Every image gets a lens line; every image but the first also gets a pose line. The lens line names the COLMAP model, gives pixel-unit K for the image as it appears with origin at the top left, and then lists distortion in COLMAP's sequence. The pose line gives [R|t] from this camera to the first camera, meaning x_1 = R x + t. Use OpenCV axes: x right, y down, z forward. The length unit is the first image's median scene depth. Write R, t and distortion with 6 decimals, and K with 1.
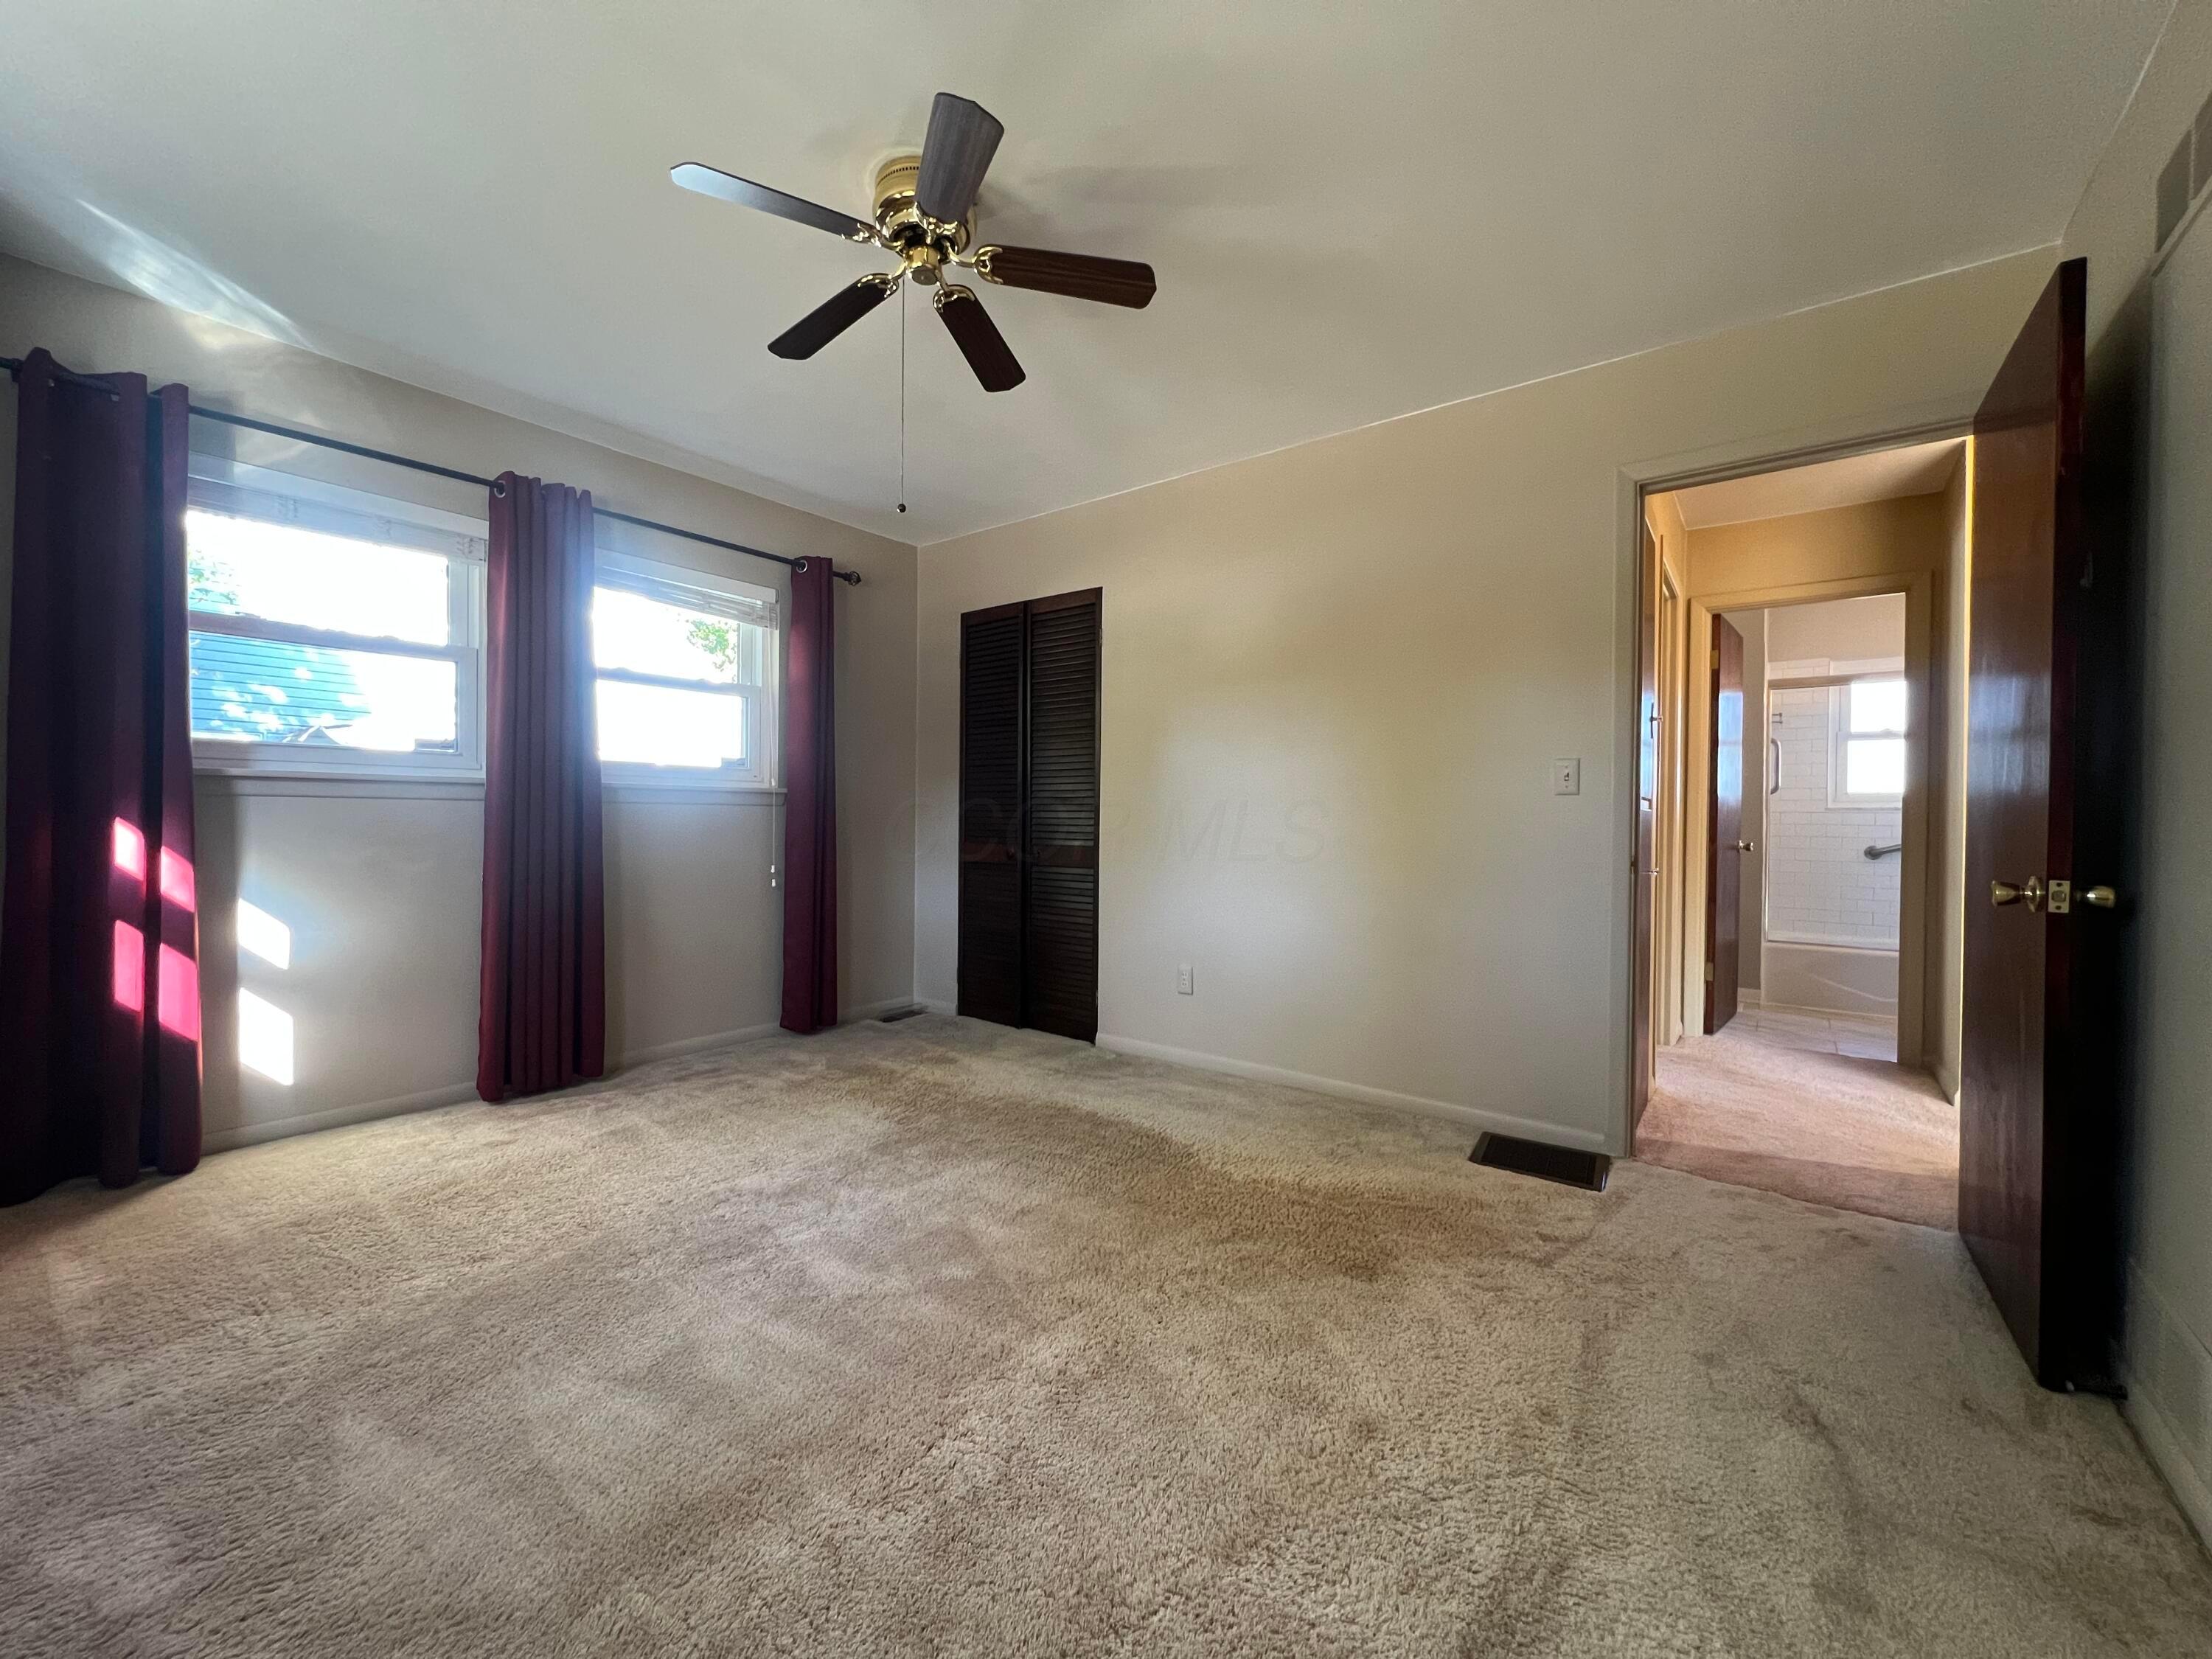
lens RADIAL K [[878.0, 0, 1121.9], [0, 878.0, 819.1], [0, 0, 1]] dist [-0.002764, -0.000082]
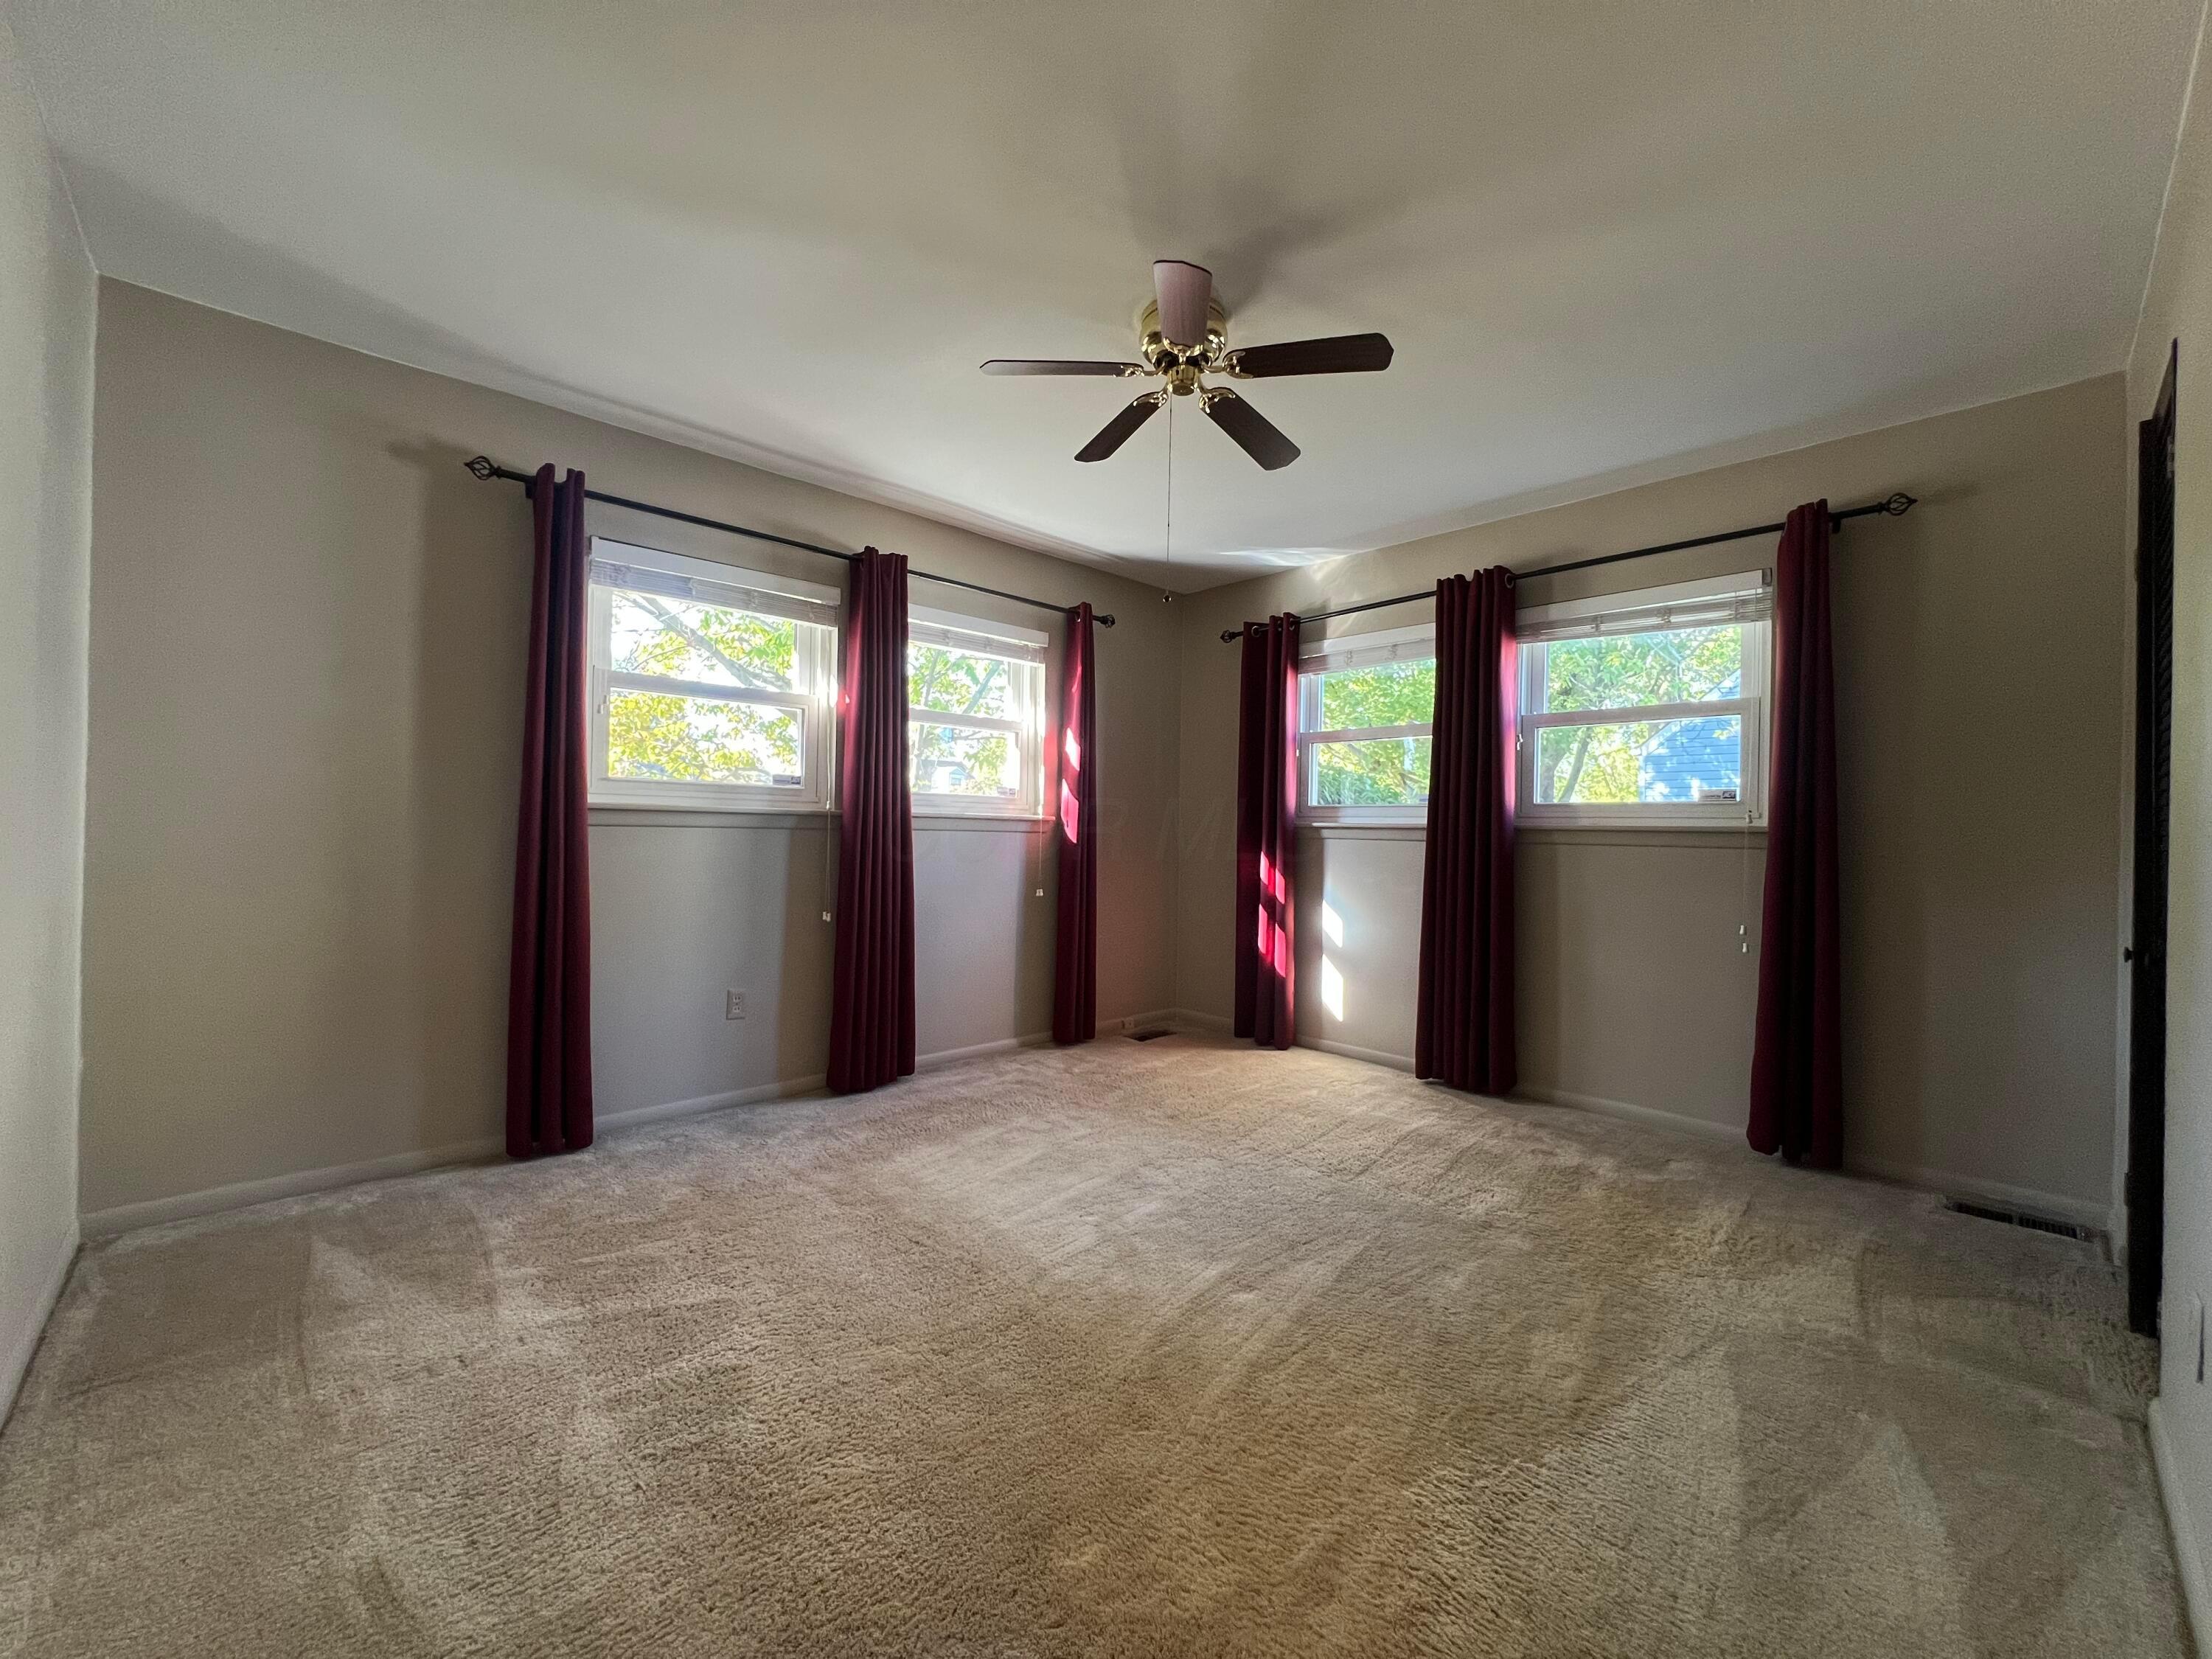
lens RADIAL K [[878.0, 0, 1121.8], [0, 878.0, 837.1], [0, 0, 1]] dist [-0.002764, -0.000082]
pose [[-0.155586, -0.017984, -0.987659, 0.600840], [-0.030108, 0.999456, -0.013456, 0.001873], [0.987363, 0.027643, -0.156043, 0.754595]]
